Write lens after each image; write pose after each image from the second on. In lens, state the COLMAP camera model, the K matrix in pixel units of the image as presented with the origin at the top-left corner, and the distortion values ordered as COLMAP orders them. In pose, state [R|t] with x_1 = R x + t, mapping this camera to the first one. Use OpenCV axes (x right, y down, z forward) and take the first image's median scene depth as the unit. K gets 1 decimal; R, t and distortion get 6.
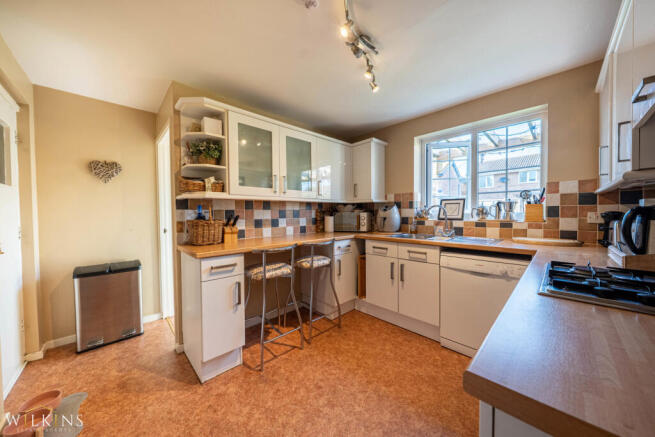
lens RADIAL K [[228.1, 0, 327.5], [0, 228.1, 218.5], [0, 0, 1]] dist [-0.000248, -0.000024]
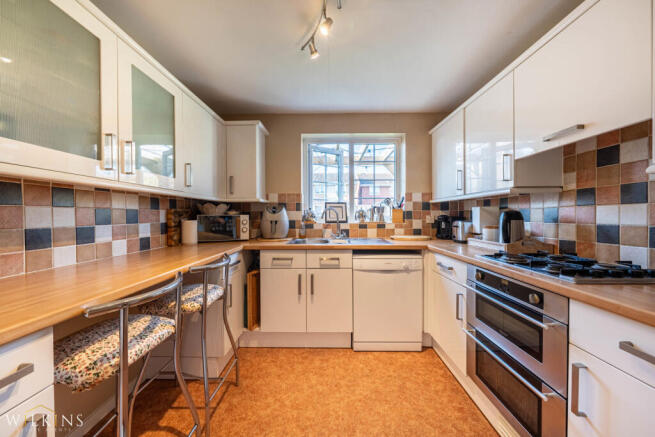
lens RADIAL K [[228.1, 0, 327.5], [0, 228.1, 218.5], [0, 0, 1]] dist [-0.000248, -0.000024]
pose [[0.700516, -0.003329, 0.713628, -0.226631], [0.014845, 0.999841, -0.009907, -0.002917], [-0.713482, 0.017534, 0.700454, 0.312902]]
